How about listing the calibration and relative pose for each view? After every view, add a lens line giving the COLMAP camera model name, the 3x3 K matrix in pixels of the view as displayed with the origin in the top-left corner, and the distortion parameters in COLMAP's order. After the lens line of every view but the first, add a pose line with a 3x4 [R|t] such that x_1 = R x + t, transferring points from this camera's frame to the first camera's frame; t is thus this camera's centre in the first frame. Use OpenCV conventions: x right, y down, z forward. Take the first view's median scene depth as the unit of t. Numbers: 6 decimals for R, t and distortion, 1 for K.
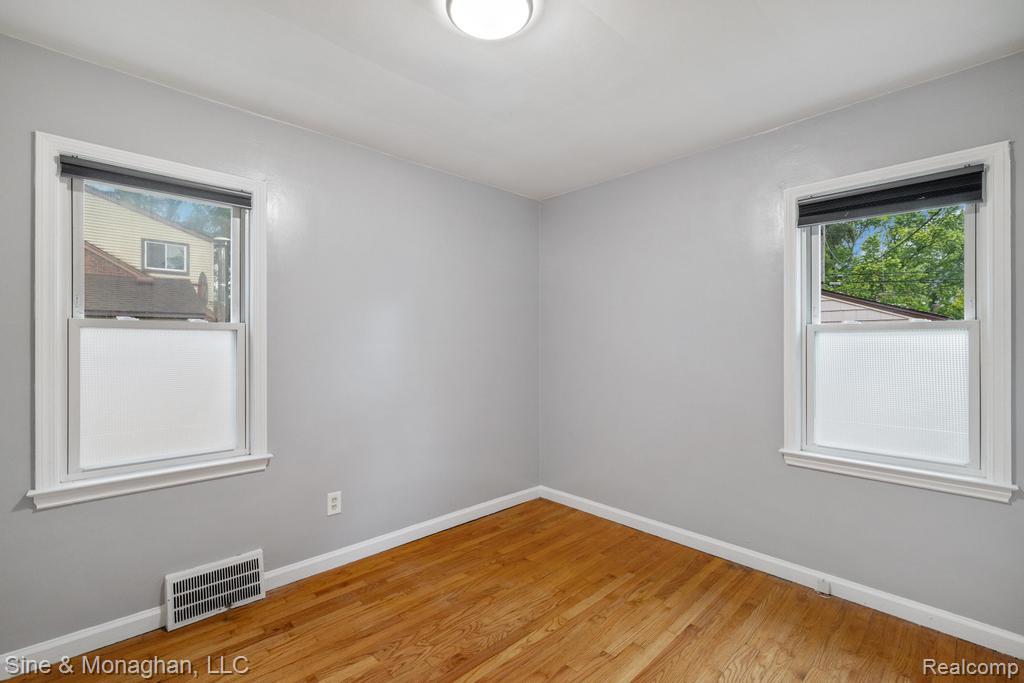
lens RADIAL K [[449.8, 0, 501.6], [0, 449.8, 338.7], [0, 0, 1]] dist [-0.008932, 0.000871]
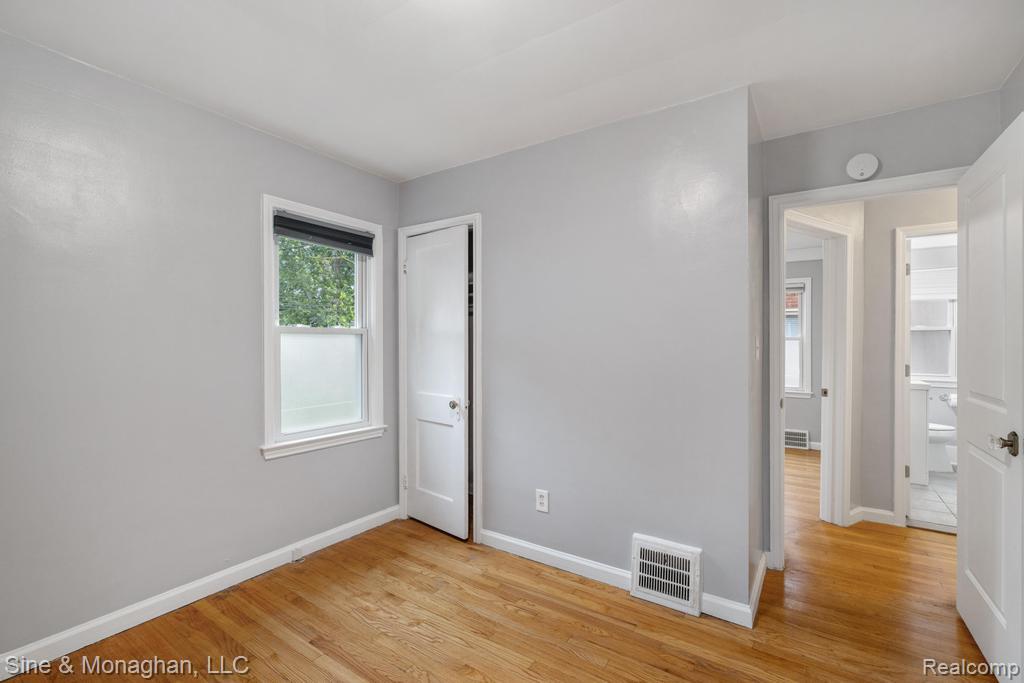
lens RADIAL K [[449.8, 0, 517.4], [0, 449.8, 342.1], [0, 0, 1]] dist [-0.008932, 0.000871]
pose [[-0.238239, 0.002161, 0.971204, -0.578558], [-0.008865, 0.999951, -0.004399, 0.006850], [-0.971166, -0.009658, -0.238208, 0.779890]]
